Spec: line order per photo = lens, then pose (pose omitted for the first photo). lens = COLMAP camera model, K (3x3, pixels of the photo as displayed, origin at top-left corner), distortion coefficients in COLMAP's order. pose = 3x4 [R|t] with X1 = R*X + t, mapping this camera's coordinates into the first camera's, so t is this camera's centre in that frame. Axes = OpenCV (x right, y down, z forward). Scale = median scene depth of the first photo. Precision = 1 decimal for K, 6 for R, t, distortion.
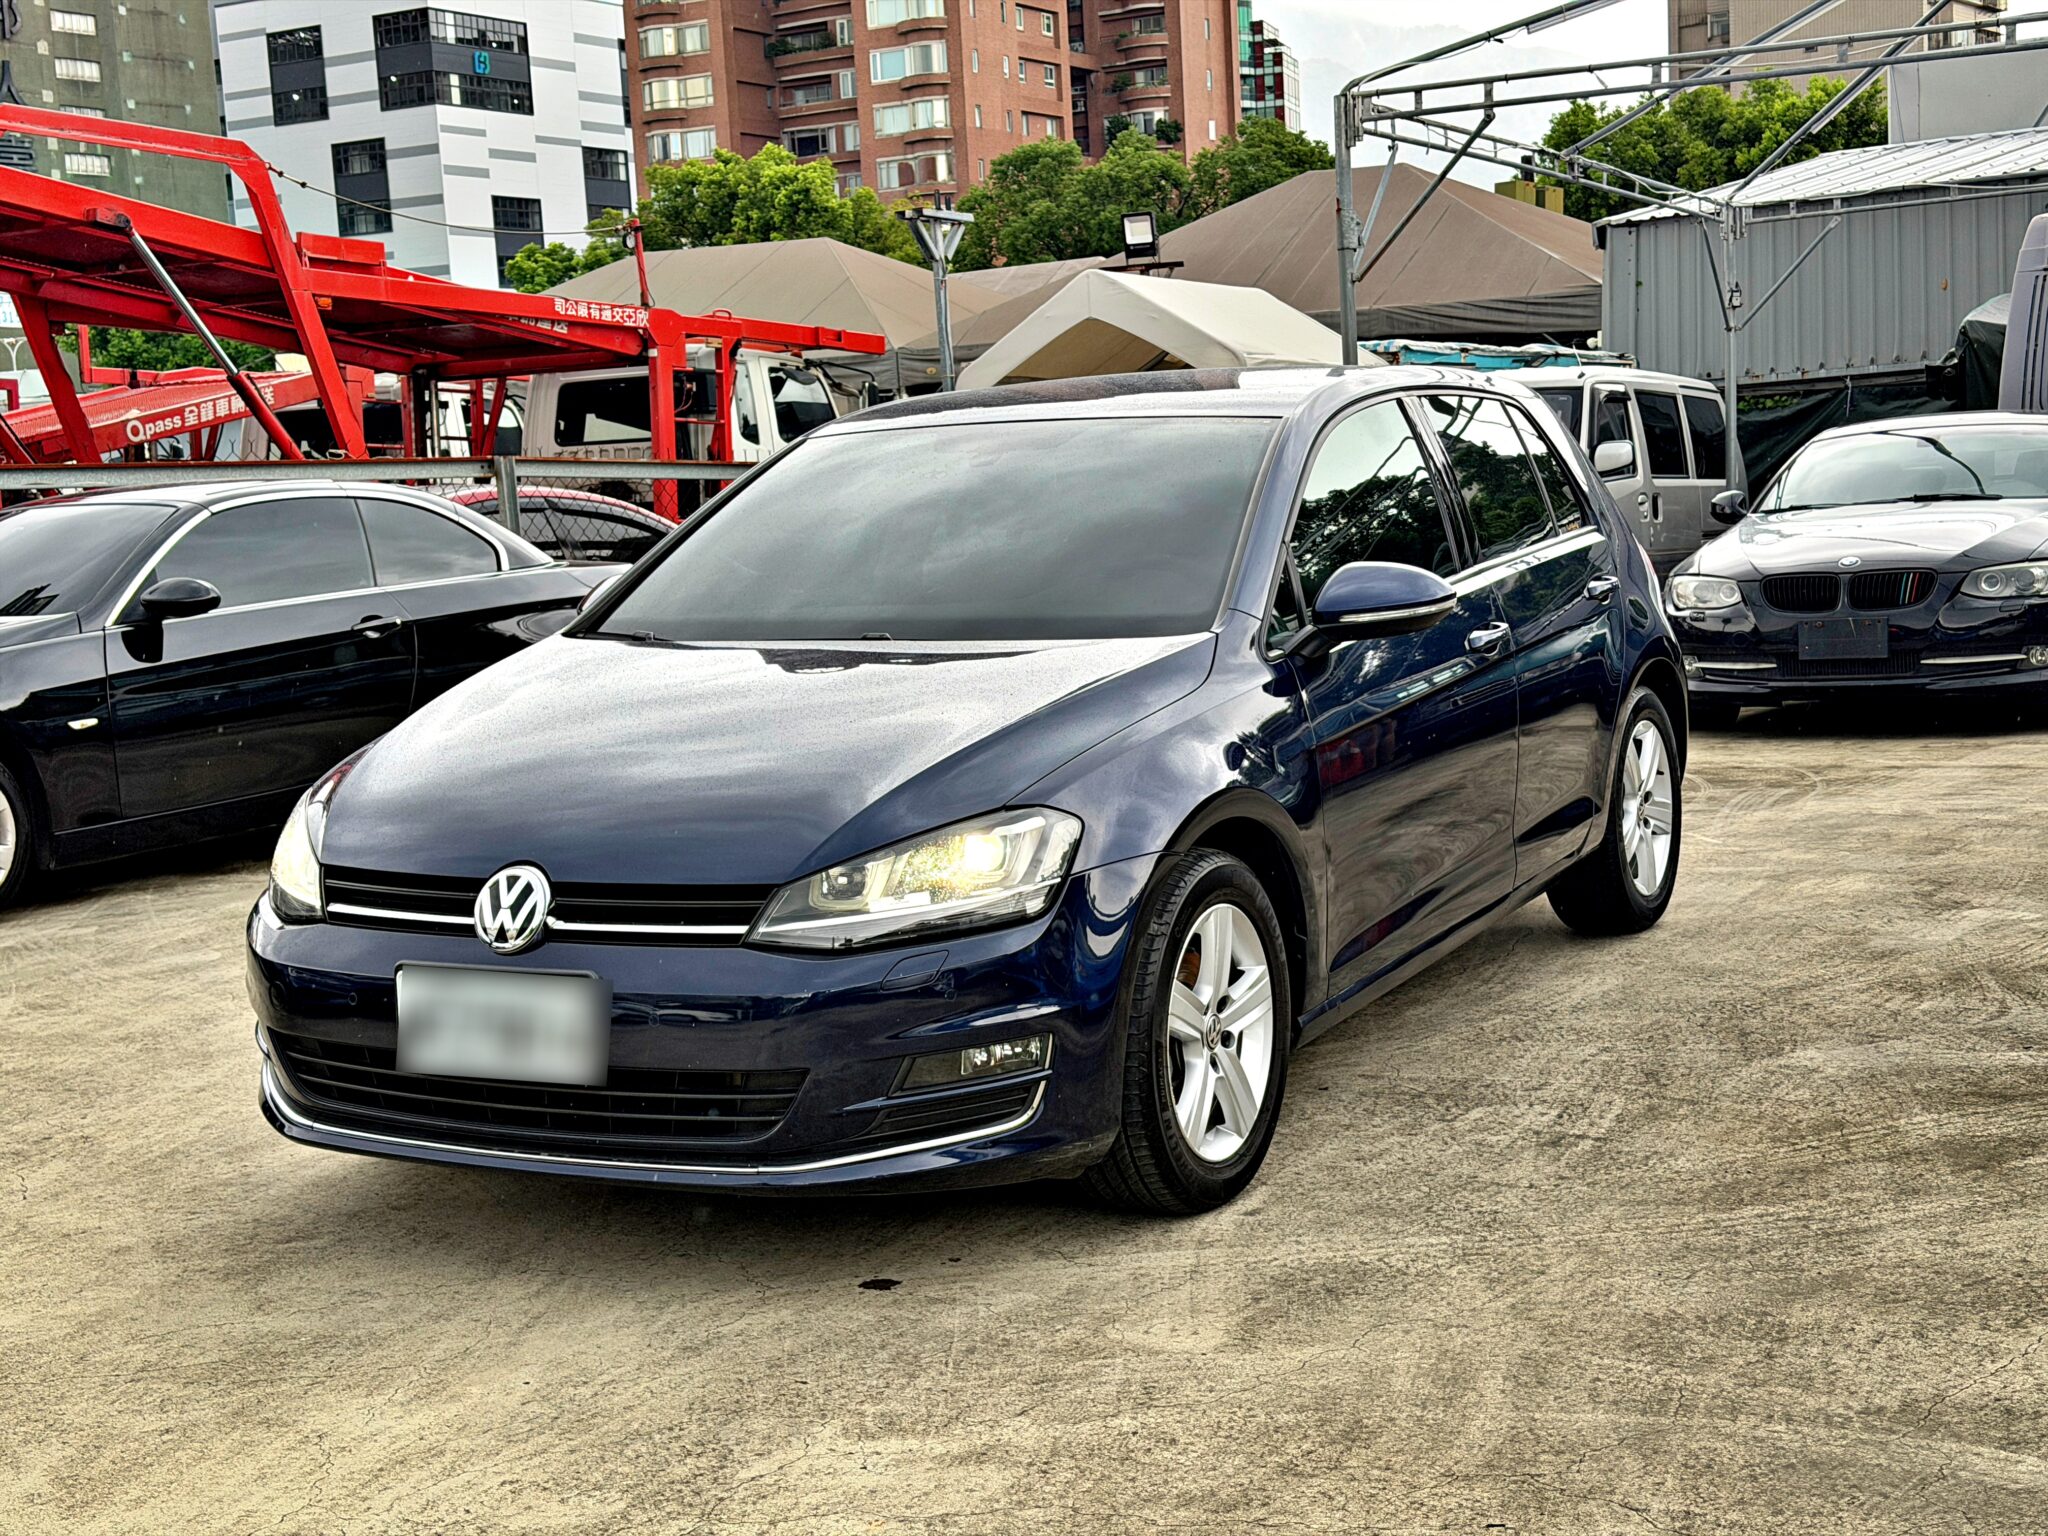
lens RADIAL K [[2870.8, 0, 1024.6], [0, 2870.8, 766.4], [0, 0, 1]] dist [0.110315, 0.000000]
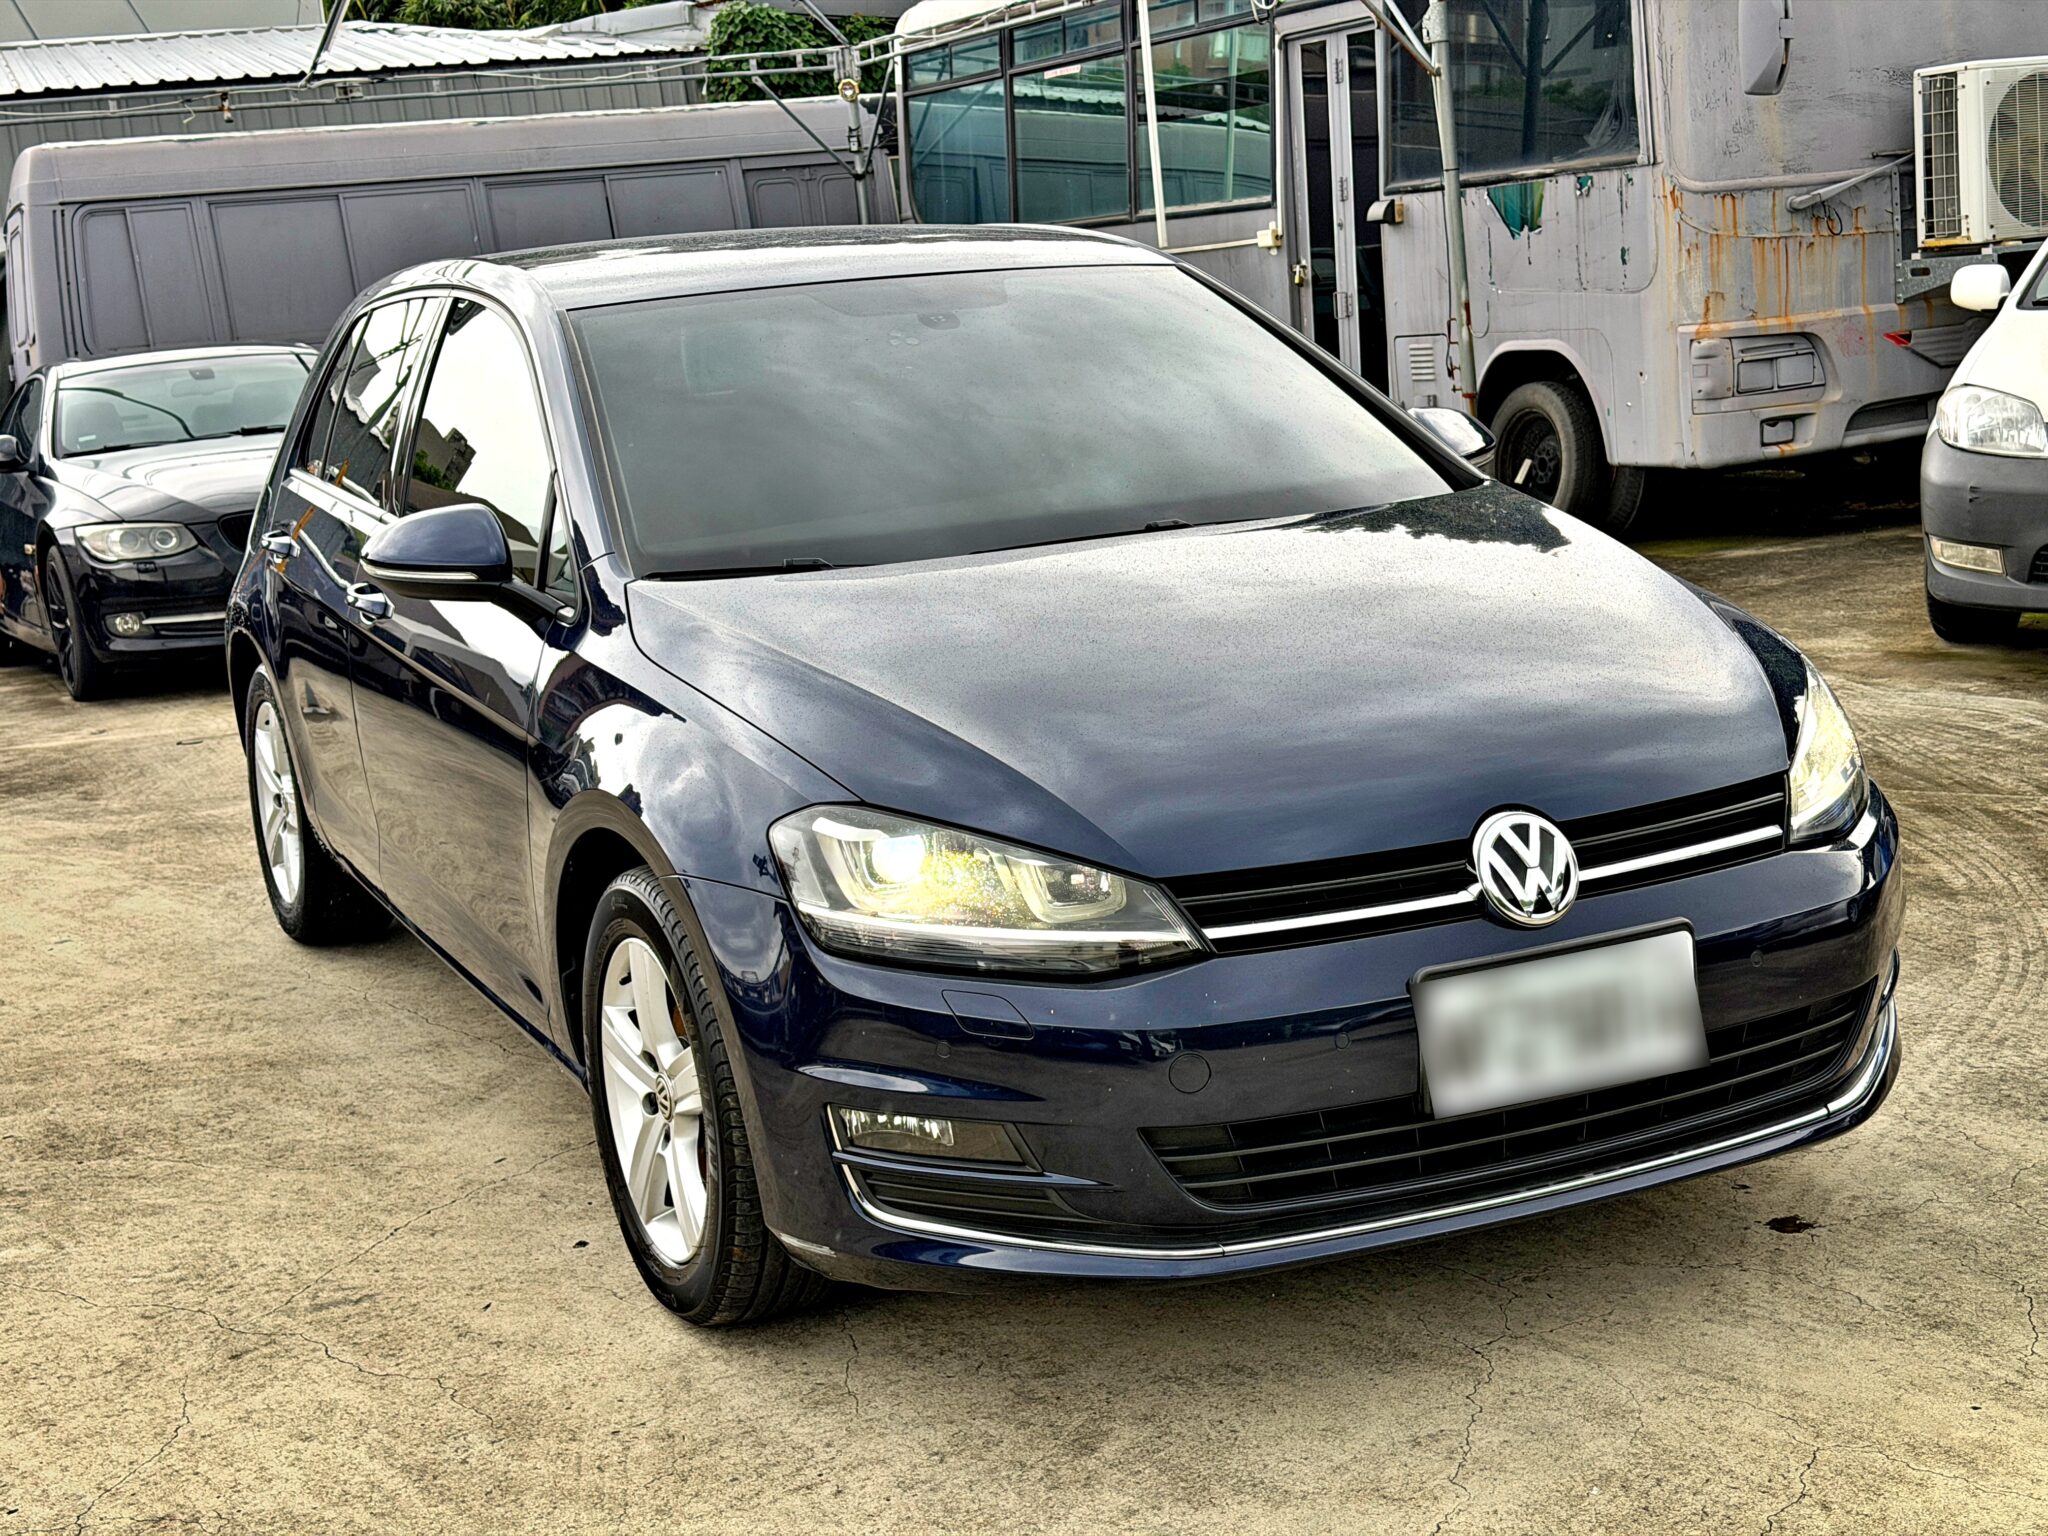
lens RADIAL K [[2870.8, 0, 1024.3], [0, 2870.8, 770.5], [0, 0, 1]] dist [0.110315, 0.000000]
pose [[0.592962, -0.142820, 0.792463, -0.846685], [0.139036, 0.987523, 0.073940, -0.049509], [-0.793136, 0.066337, 0.605421, 0.644180]]
